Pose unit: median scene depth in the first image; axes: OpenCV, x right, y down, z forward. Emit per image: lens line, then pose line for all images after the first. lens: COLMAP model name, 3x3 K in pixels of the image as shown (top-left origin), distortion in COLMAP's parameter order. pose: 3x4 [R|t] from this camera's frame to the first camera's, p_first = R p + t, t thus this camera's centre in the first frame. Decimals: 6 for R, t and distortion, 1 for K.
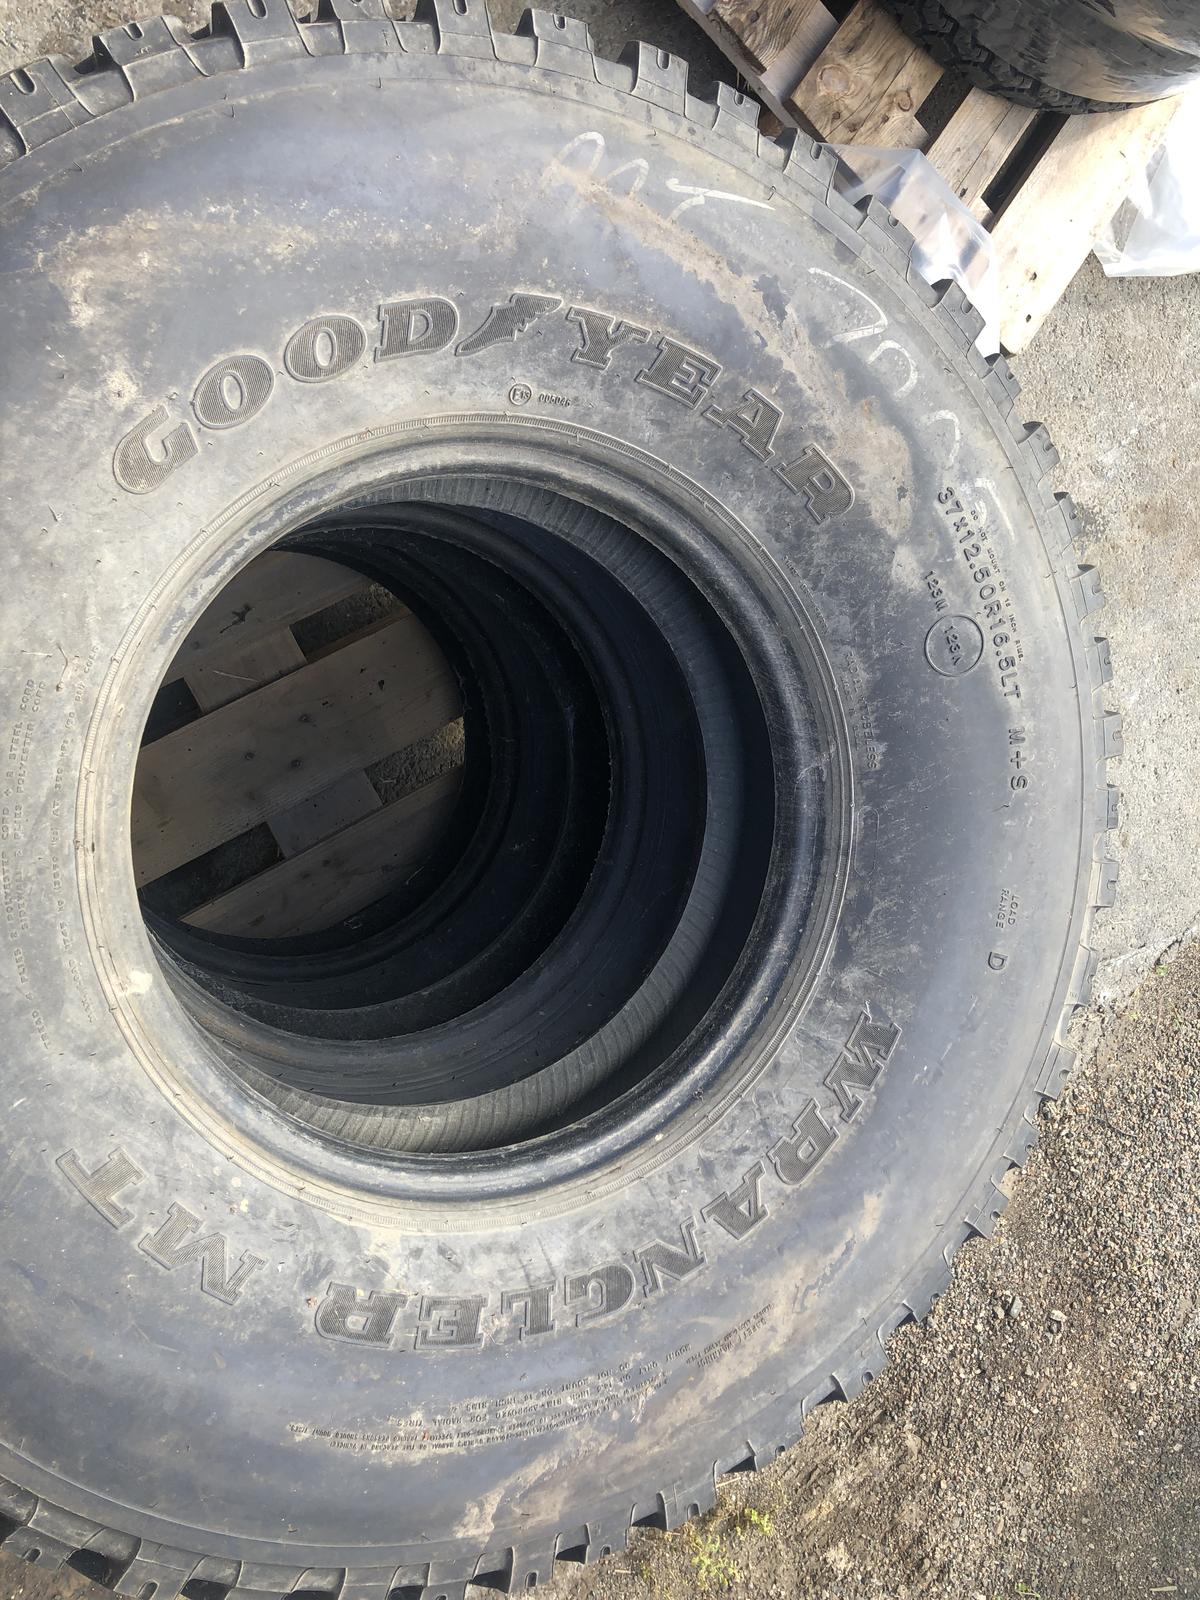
lens RADIAL K [[1289.8, 0, 599.5], [0, 1289.8, 799.8], [0, 0, 1]] dist [-0.001128, 0.000263]
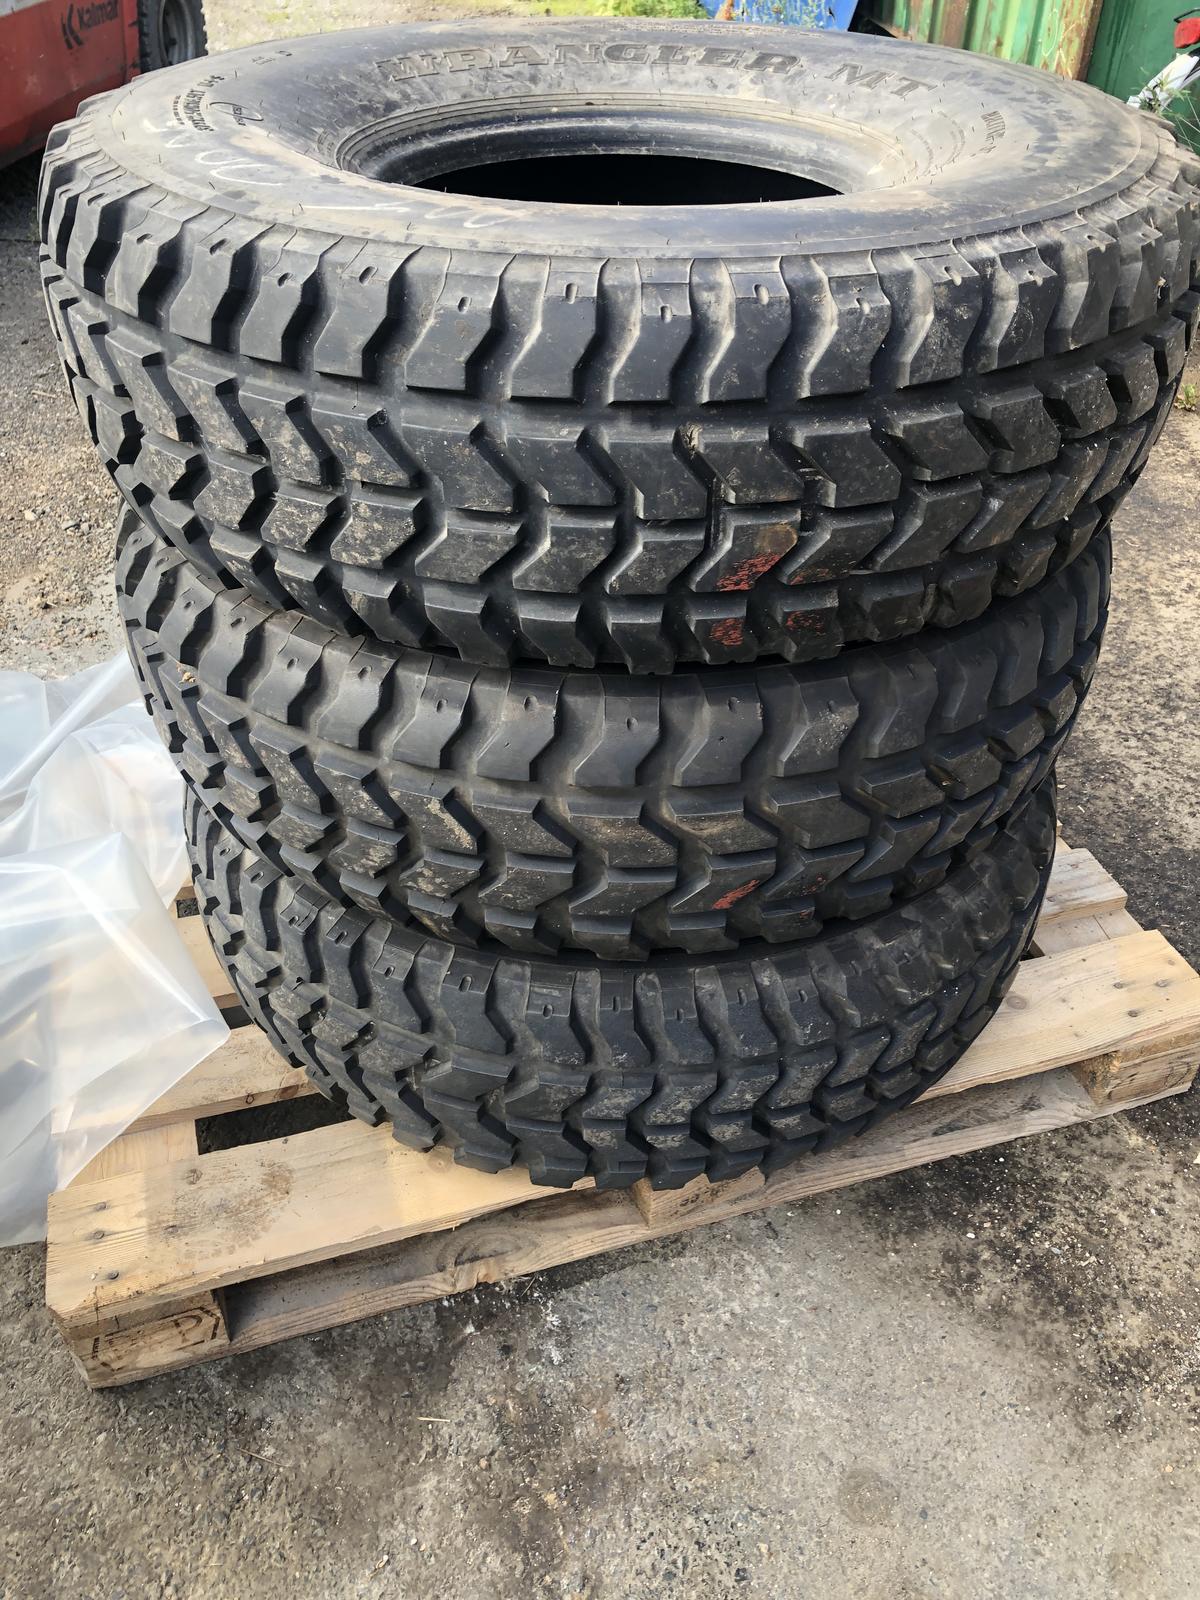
lens RADIAL K [[1289.8, 0, 599.4], [0, 1289.8, 800.0], [0, 0, 1]] dist [-0.001128, 0.000263]
pose [[-0.899656, -0.413607, -0.139817, -0.121987], [0.186439, -0.653518, 0.733591, -1.335775], [-0.394791, 0.633912, 0.665053, 0.482726]]
